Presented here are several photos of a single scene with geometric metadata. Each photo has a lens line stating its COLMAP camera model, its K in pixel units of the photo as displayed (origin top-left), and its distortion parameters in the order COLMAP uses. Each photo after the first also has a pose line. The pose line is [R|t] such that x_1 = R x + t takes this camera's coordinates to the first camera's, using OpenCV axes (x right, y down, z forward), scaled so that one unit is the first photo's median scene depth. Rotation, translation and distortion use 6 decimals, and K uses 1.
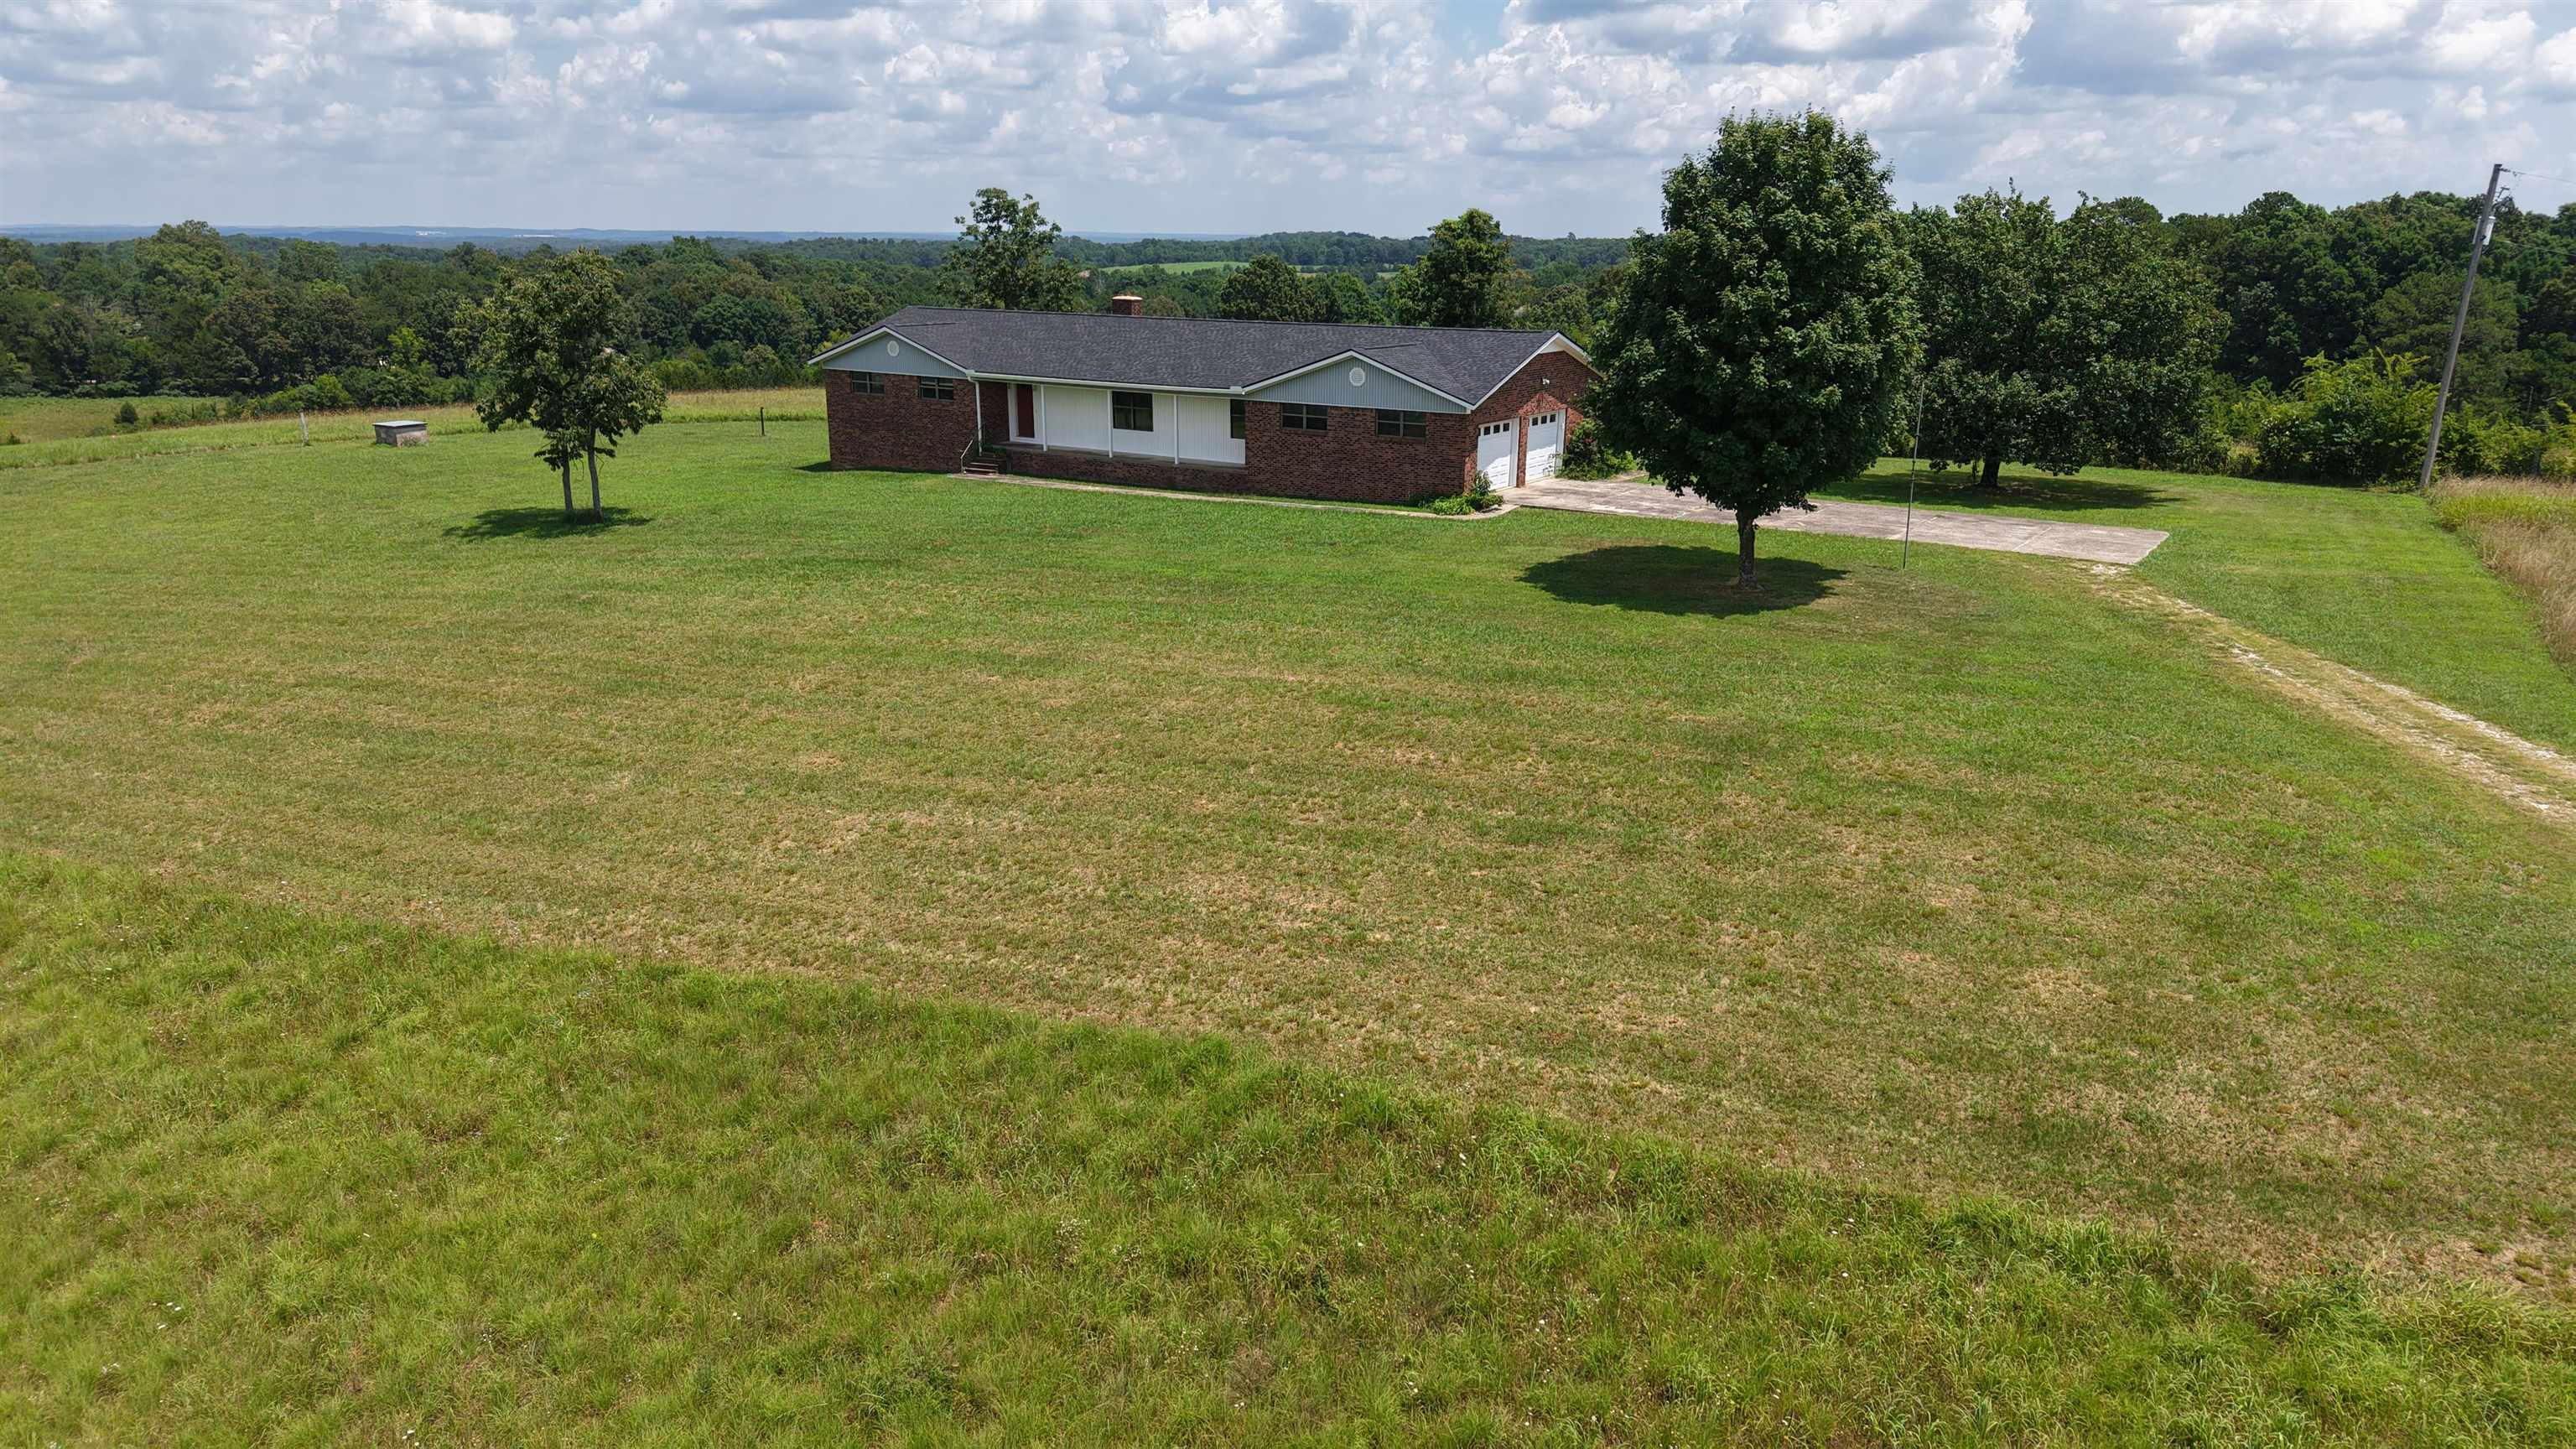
lens RADIAL K [[1728.7, 0, 1270.6], [0, 1728.7, 718.4], [0, 0, 1]] dist [0.048074, -0.069648]
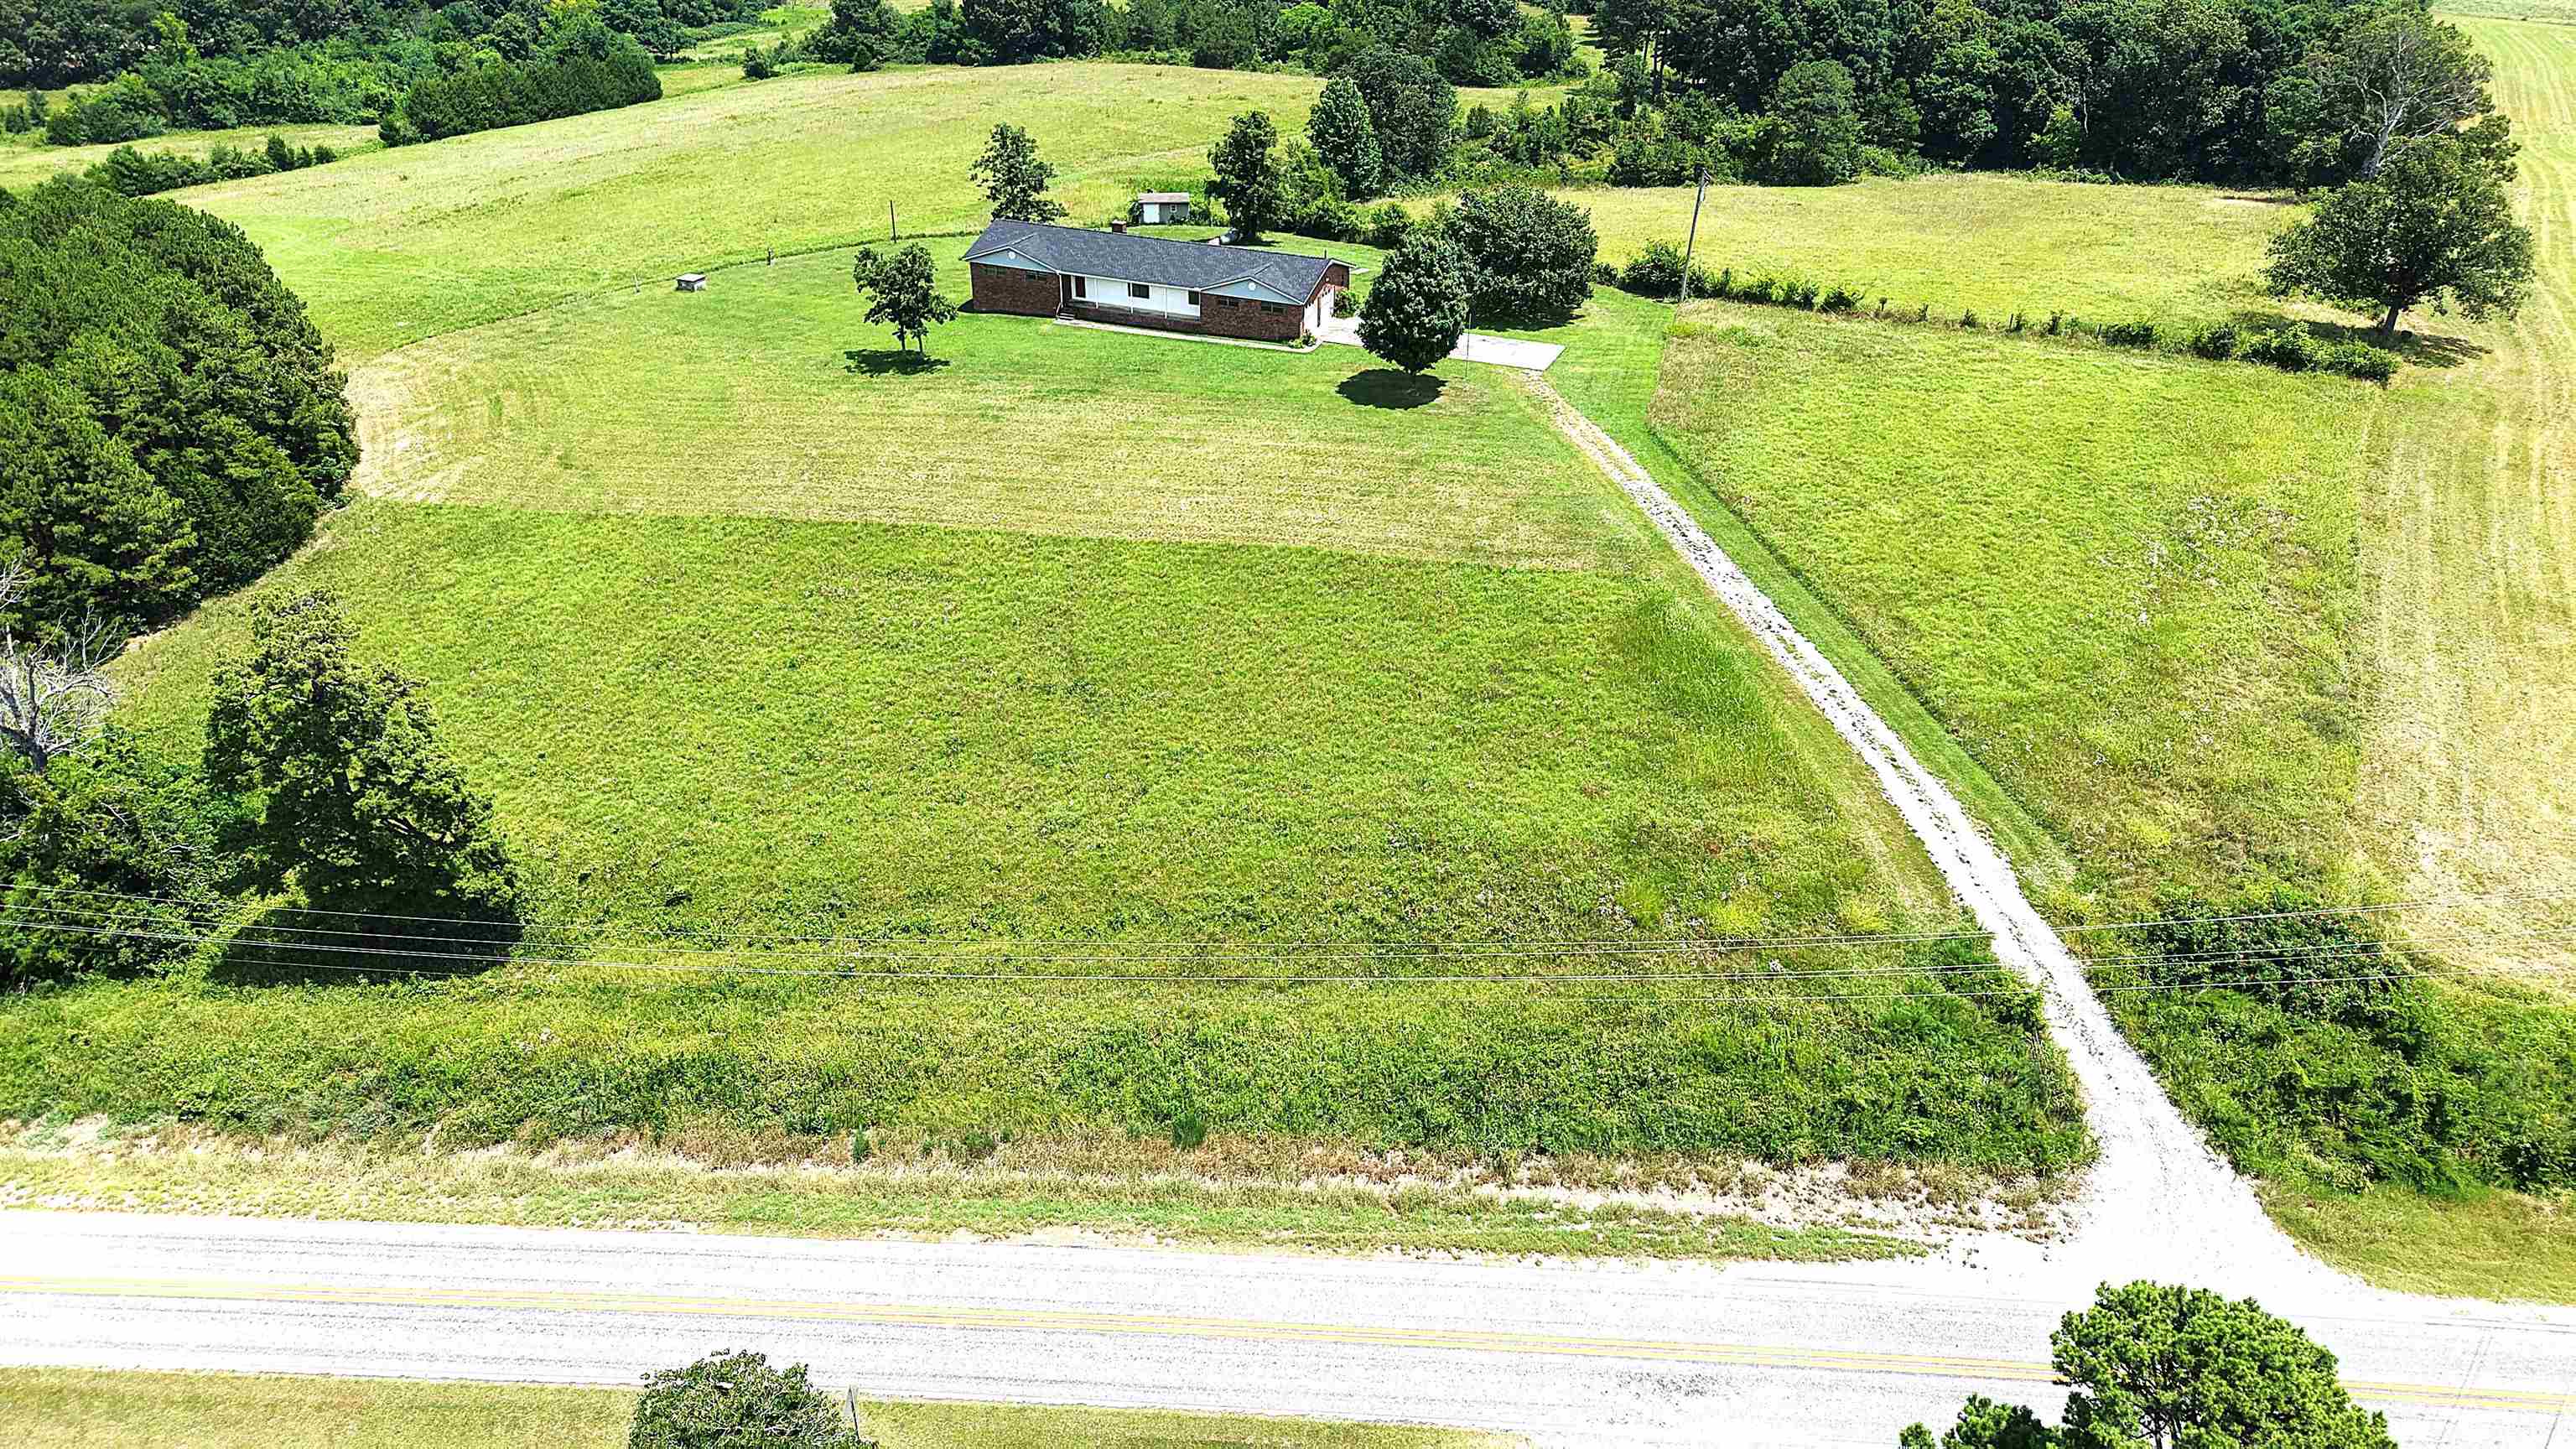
lens RADIAL K [[1728.7, 0, 1270.6], [0, 1728.7, 718.4], [0, 0, 1]] dist [0.048074, -0.069648]
pose [[0.980172, -0.095746, 0.173480, -0.409711], [0.051060, 0.967987, 0.245751, -0.214534], [-0.191456, -0.232020, 0.953683, -1.465785]]
